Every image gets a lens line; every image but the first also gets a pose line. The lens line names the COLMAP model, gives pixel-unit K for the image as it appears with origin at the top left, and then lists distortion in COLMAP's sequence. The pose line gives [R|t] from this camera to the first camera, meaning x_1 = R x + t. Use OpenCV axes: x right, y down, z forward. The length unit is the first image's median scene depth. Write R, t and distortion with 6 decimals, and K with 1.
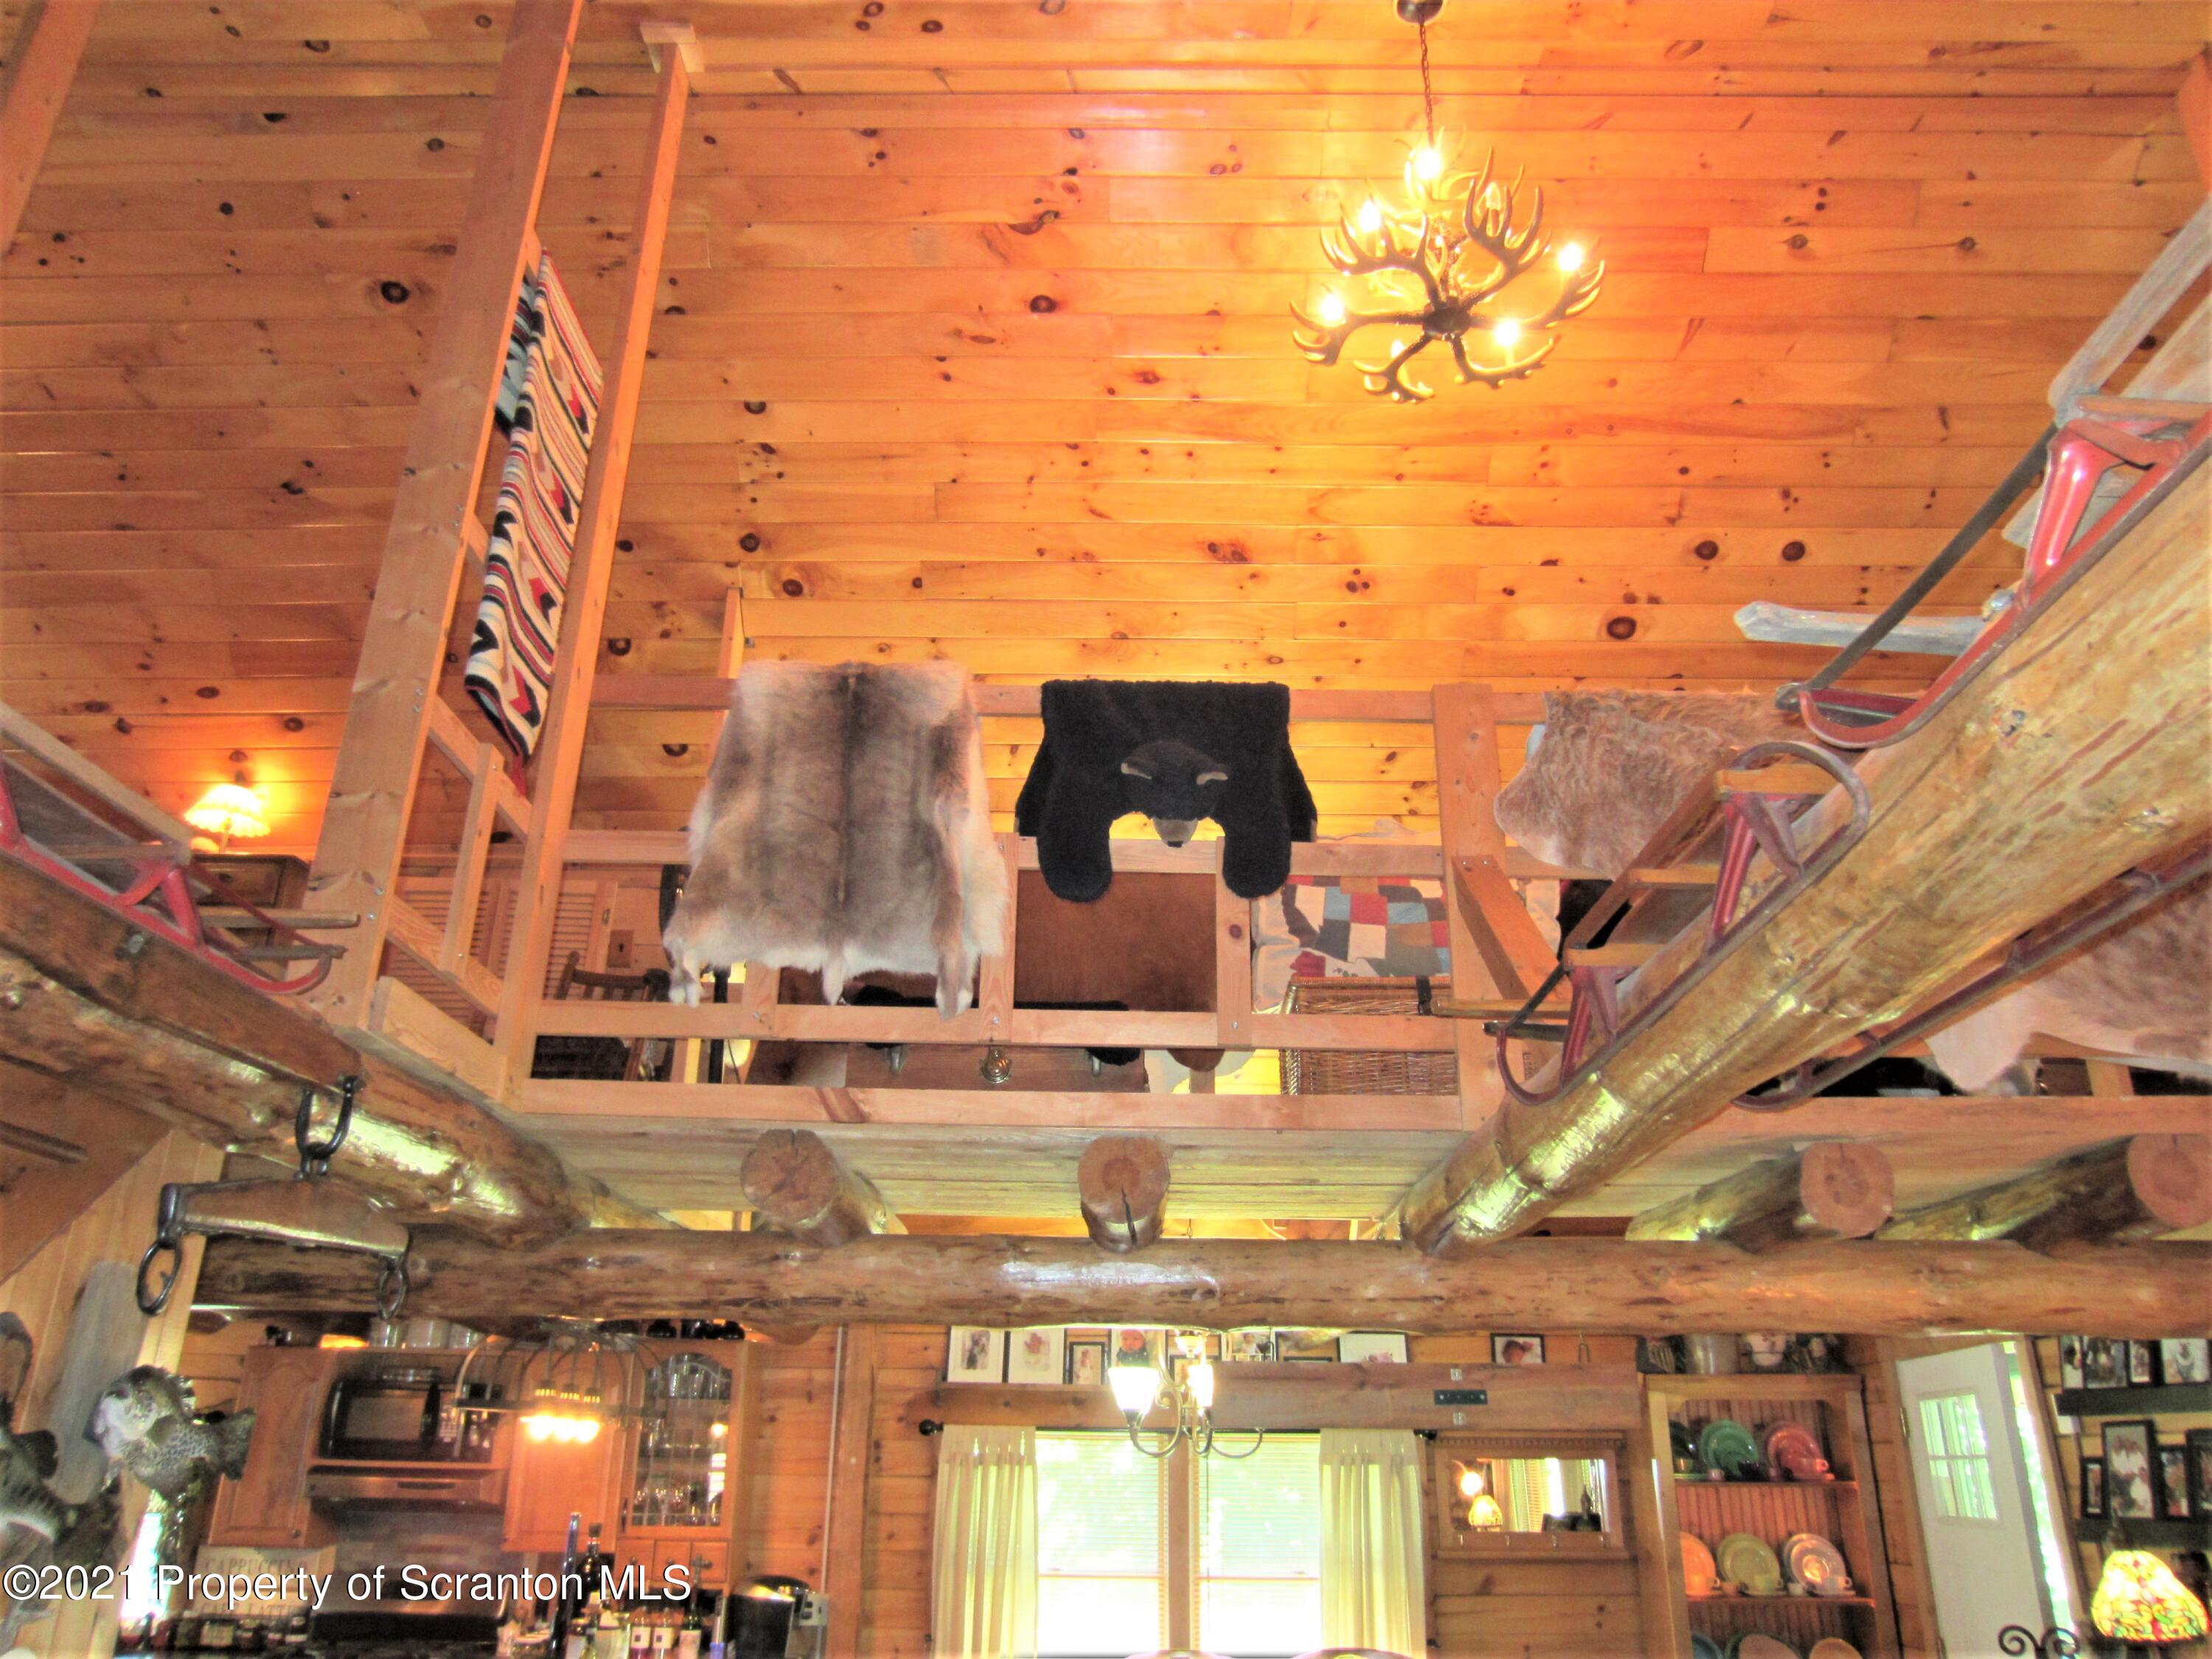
lens RADIAL K [[1563.1, 0, 1116.2], [0, 1563.1, 821.4], [0, 0, 1]] dist [-0.017305, -0.003497]
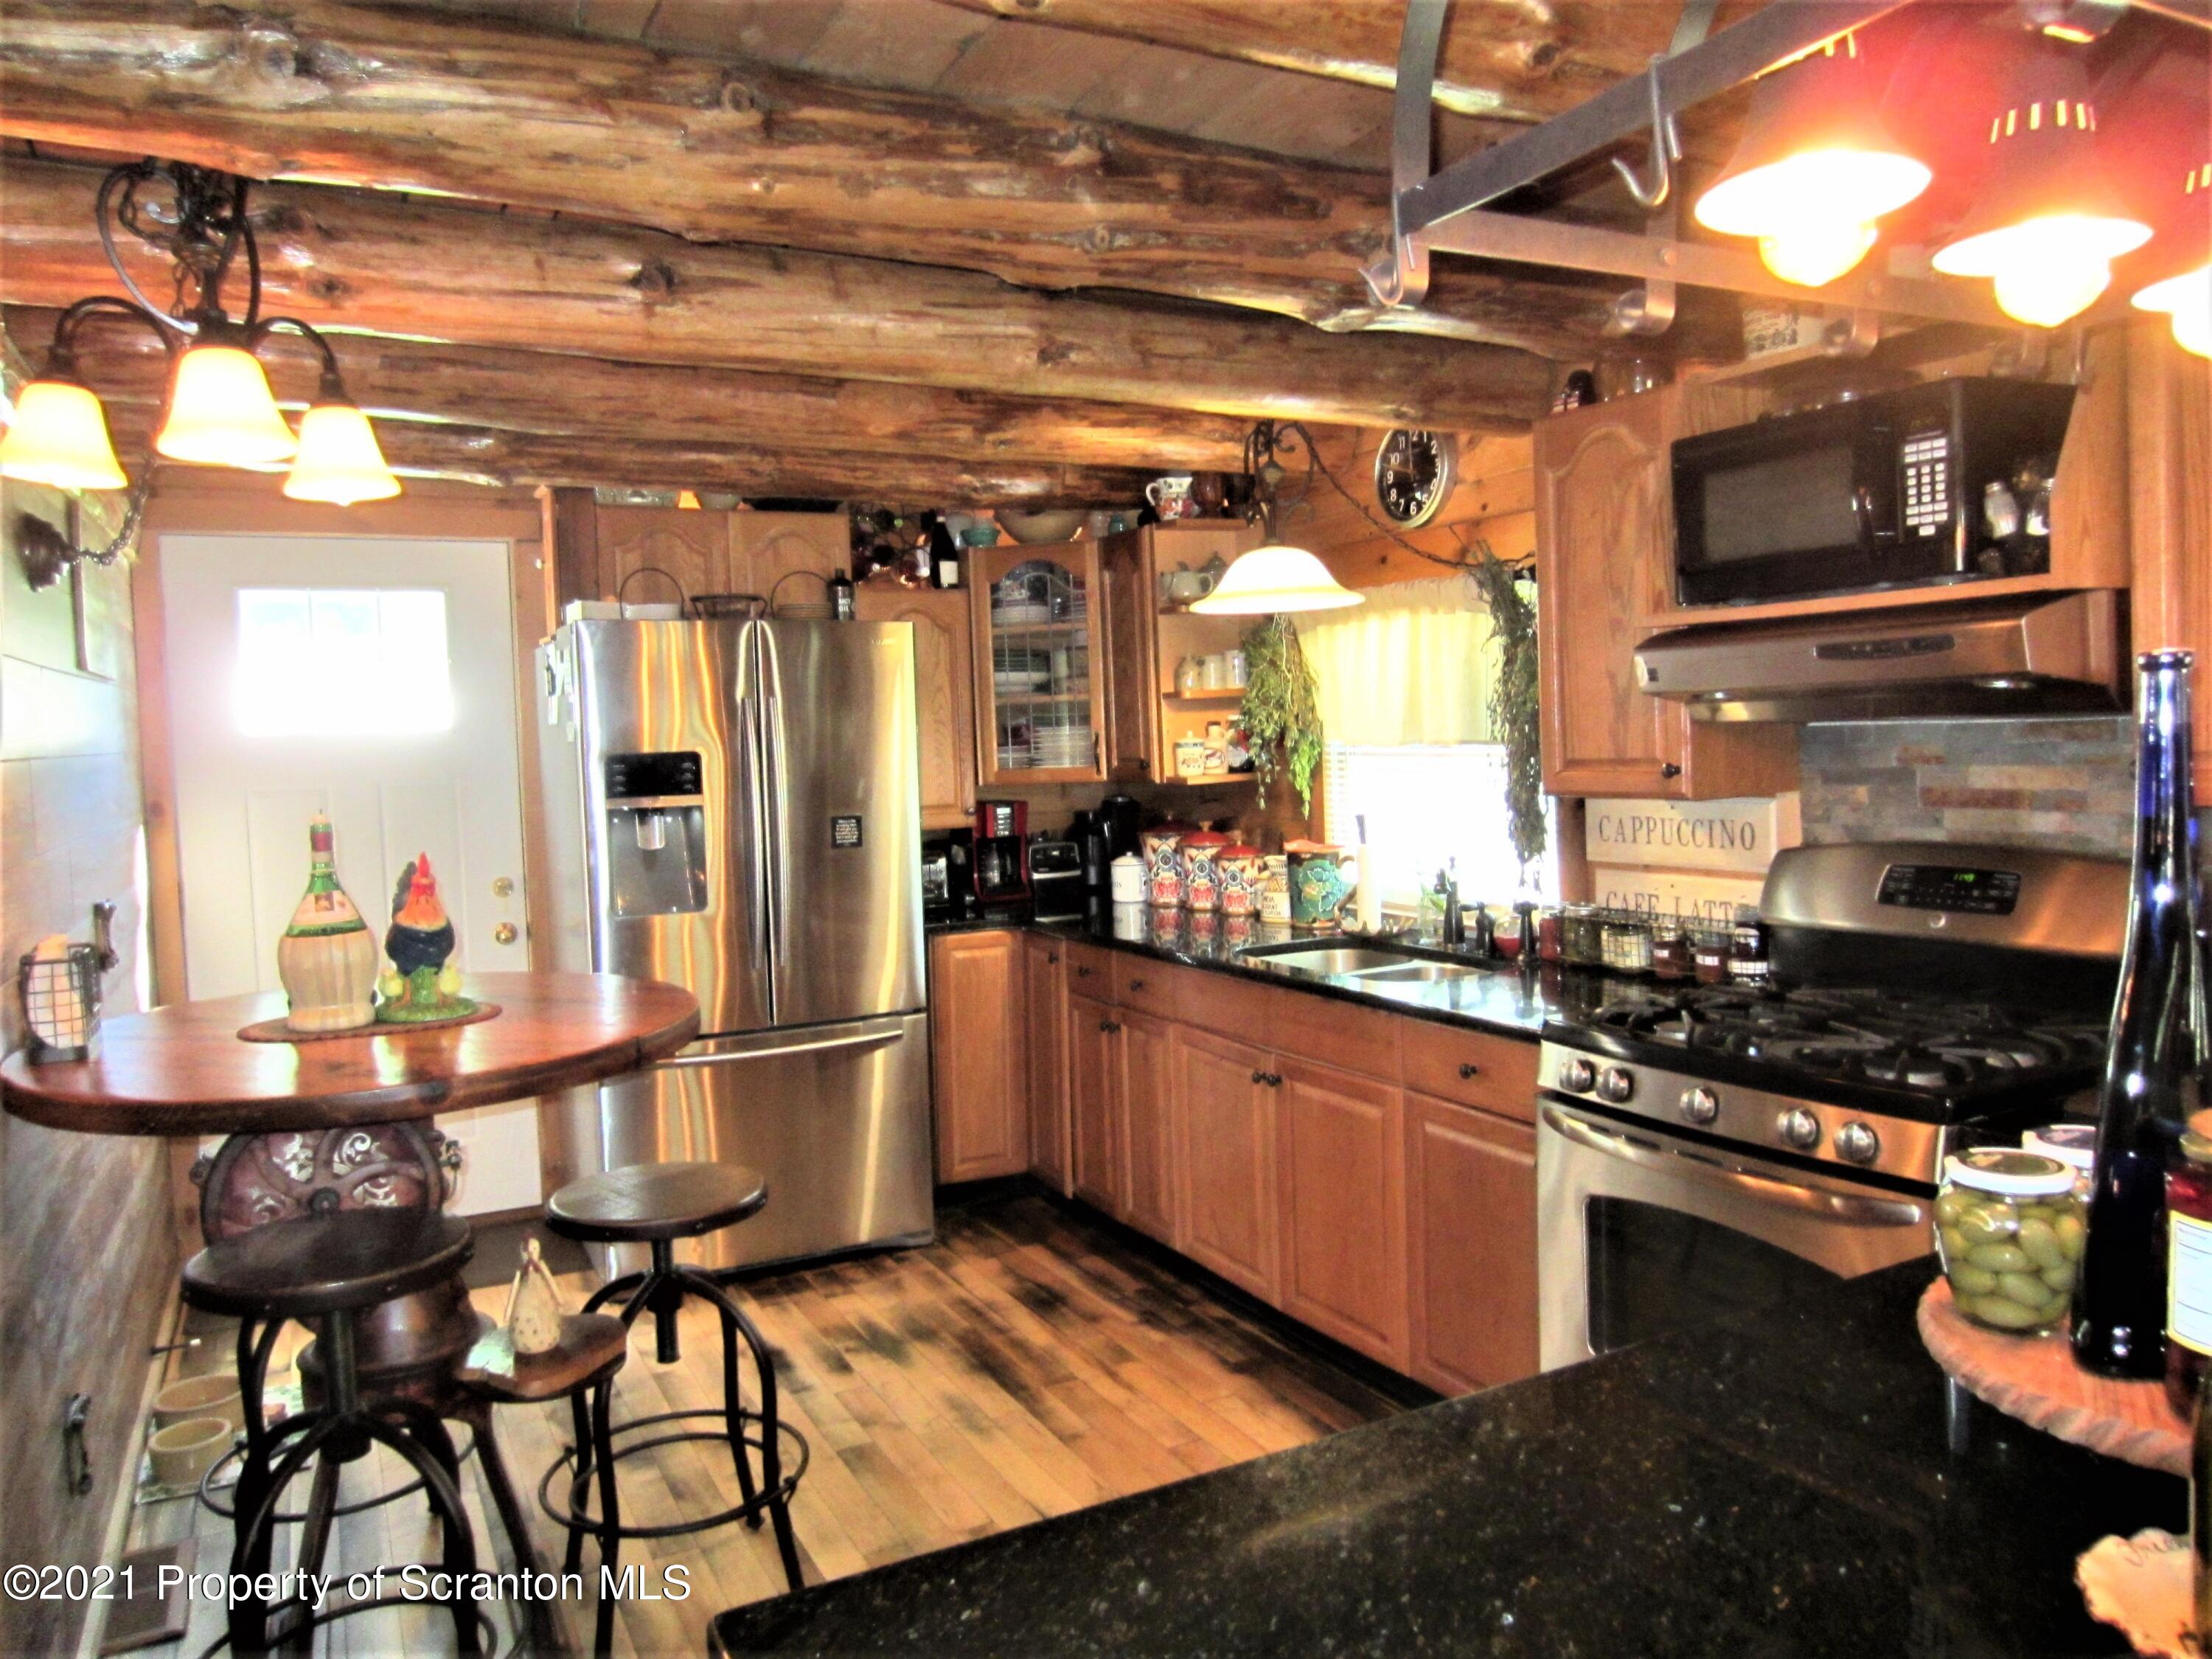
lens RADIAL K [[1603.7, 0, 1107.6], [0, 1603.7, 815.0], [0, 0, 1]] dist [0.005931, 0.004856]
pose [[0.471620, 0.012486, -0.881713, -0.181649], [0.376007, 0.901593, 0.213890, 0.301141], [0.797617, -0.432405, 0.420515, 0.647103]]
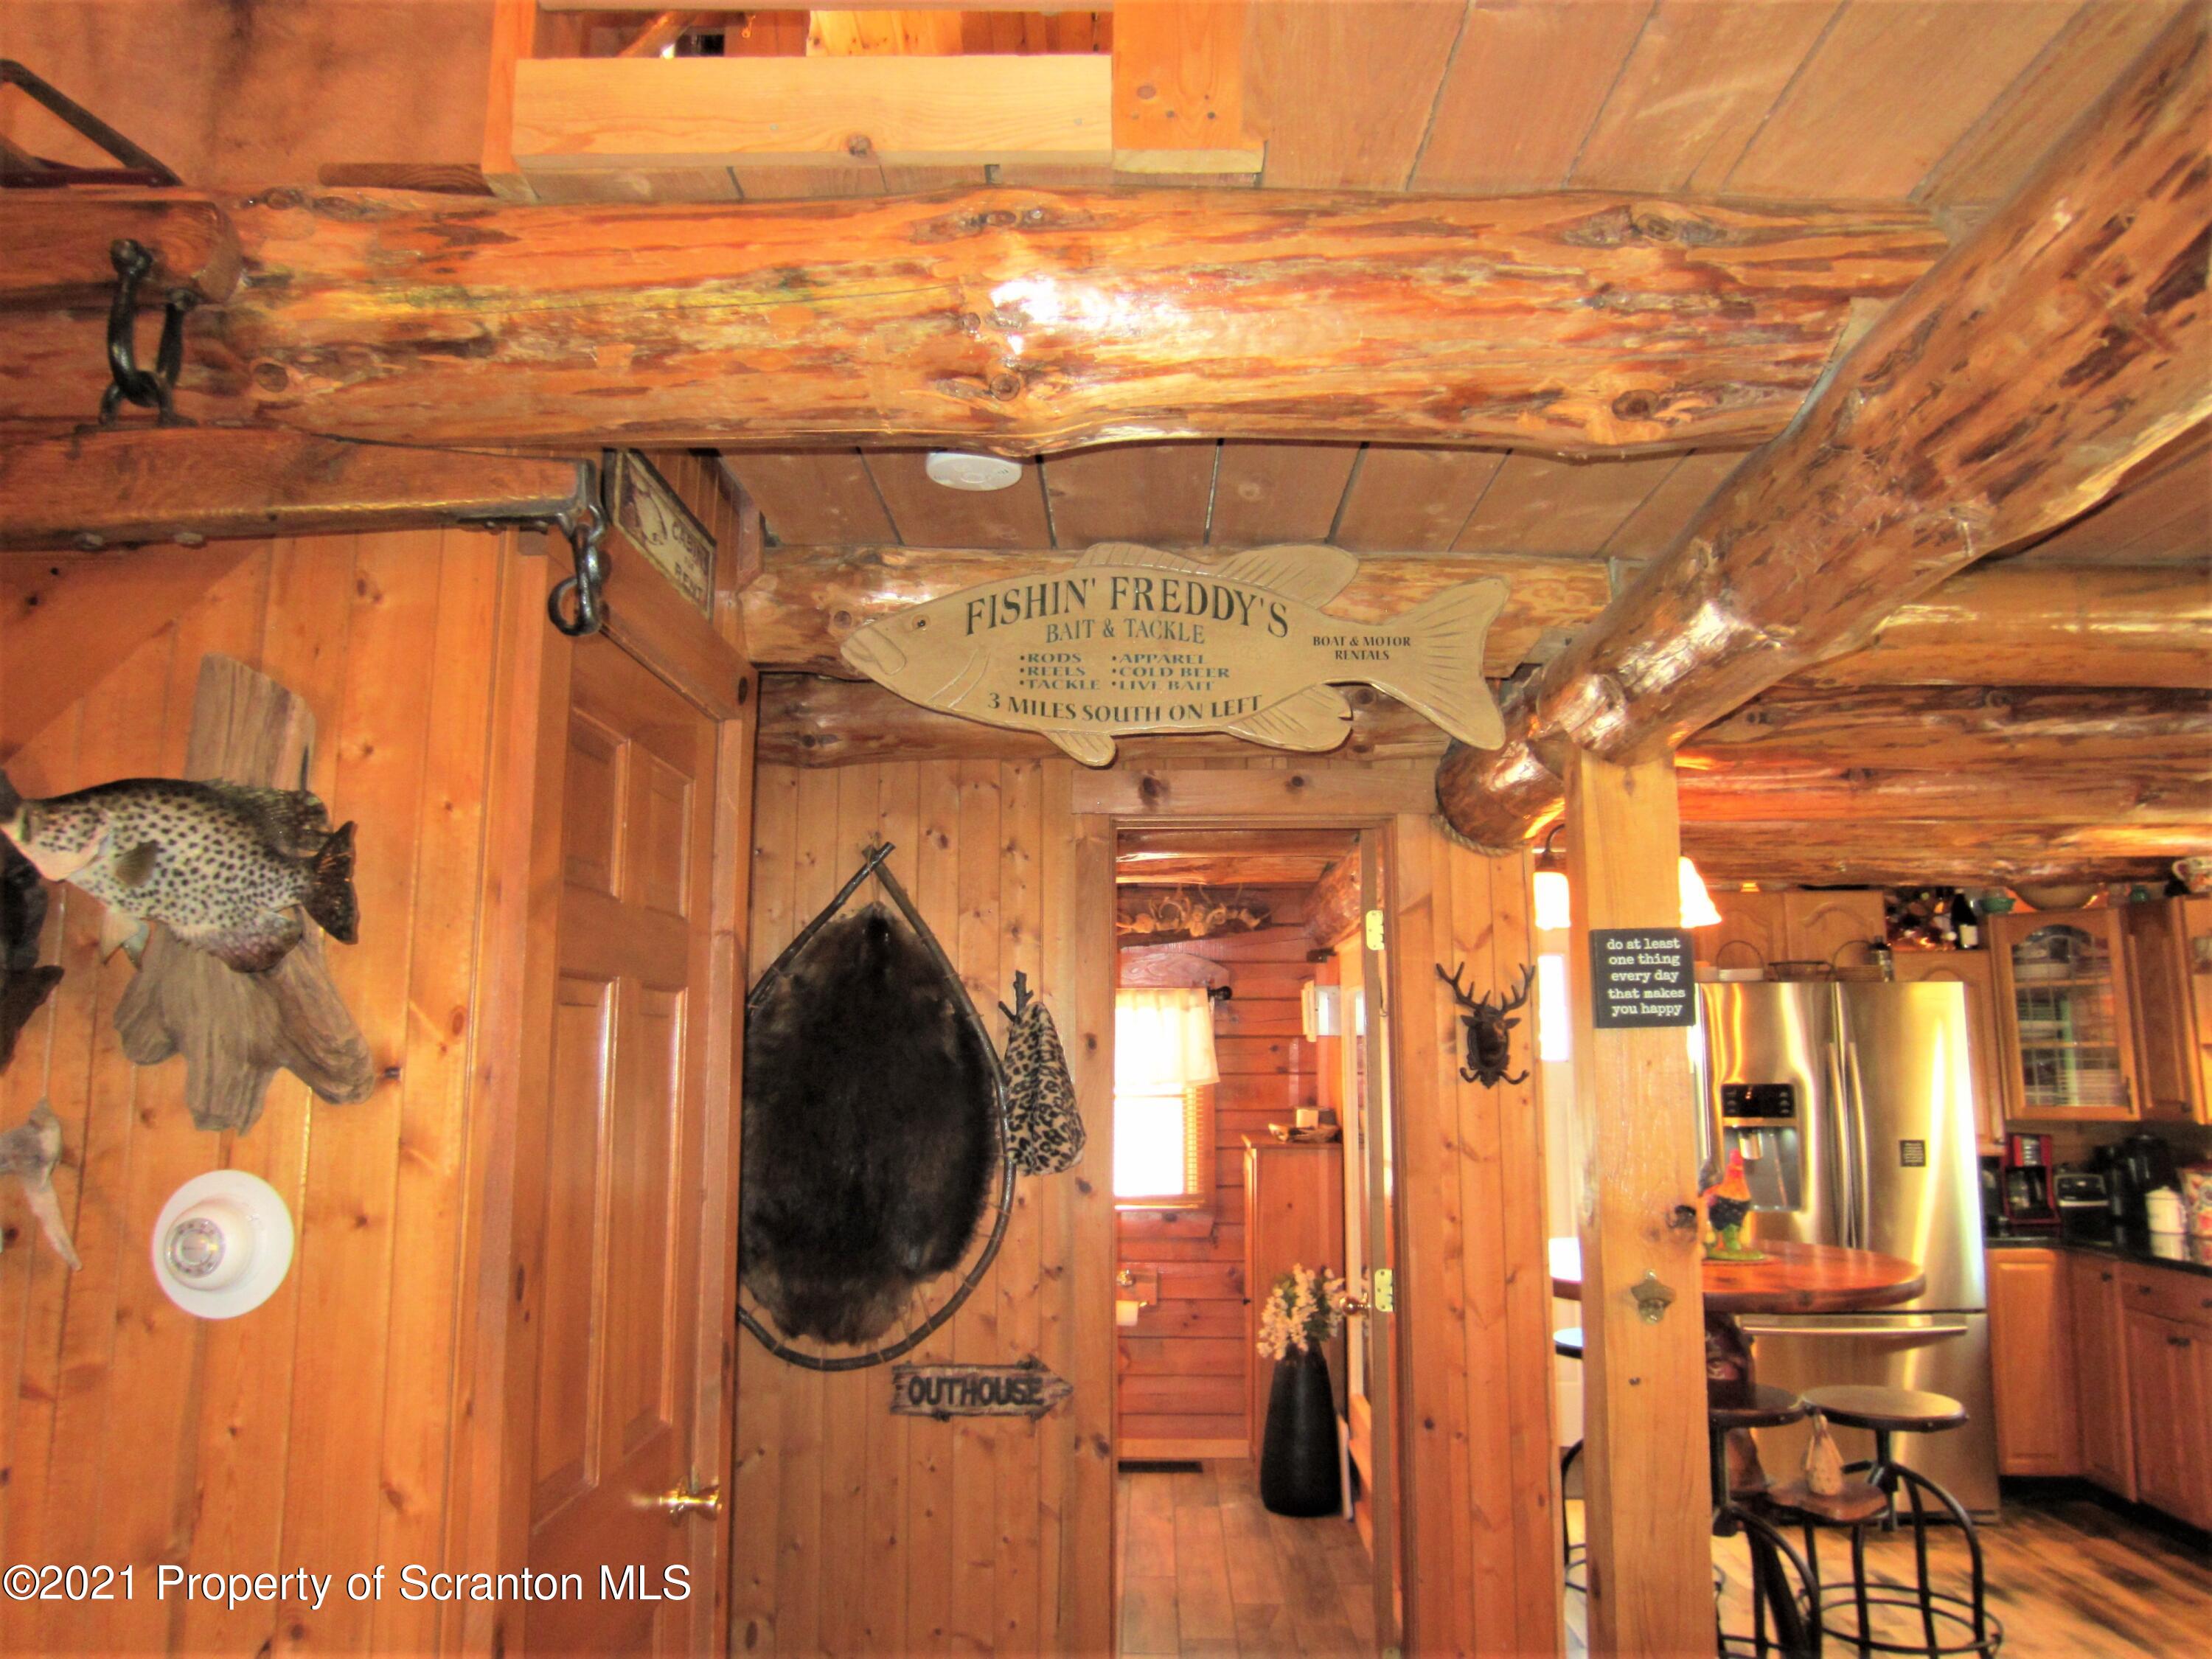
lens RADIAL K [[1577.1, 0, 1111.9], [0, 1577.1, 828.0], [0, 0, 1]] dist [-0.034734, 0.019709]
pose [[-0.006829, -0.166195, -0.986069, 0.005002], [0.386078, 0.909195, -0.155912, 0.221084], [0.922441, -0.381765, 0.057955, 0.469666]]
